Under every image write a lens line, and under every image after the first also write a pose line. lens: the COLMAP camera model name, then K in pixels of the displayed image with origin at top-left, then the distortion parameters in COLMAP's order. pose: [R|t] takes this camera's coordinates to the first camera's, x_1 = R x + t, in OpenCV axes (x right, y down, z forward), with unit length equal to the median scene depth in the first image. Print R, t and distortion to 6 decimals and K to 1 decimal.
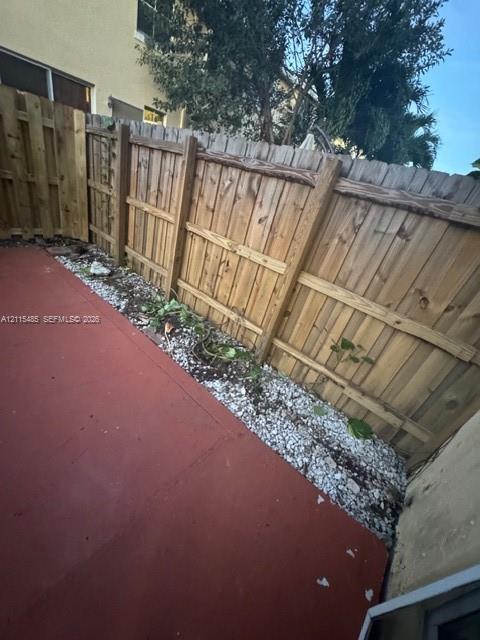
lens RADIAL K [[252.6, 0, 240.0], [0, 252.6, 320.0], [0, 0, 1]] dist [-0.001376, -0.000307]
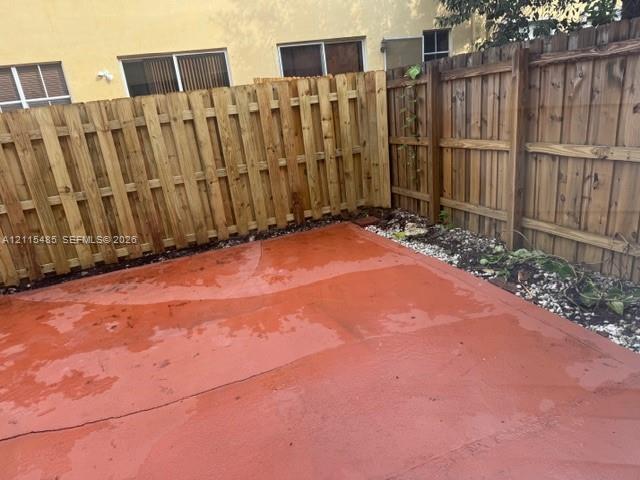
lens RADIAL K [[439.8, 0, 320.0], [0, 439.8, 240.0], [0, 0, 1]] dist [0.000018, -0.007216]
pose [[0.814006, -0.169962, -0.555435, -0.019885], [0.038735, 0.969988, -0.240047, 0.198363], [0.579564, 0.173885, 0.796159, -0.392834]]
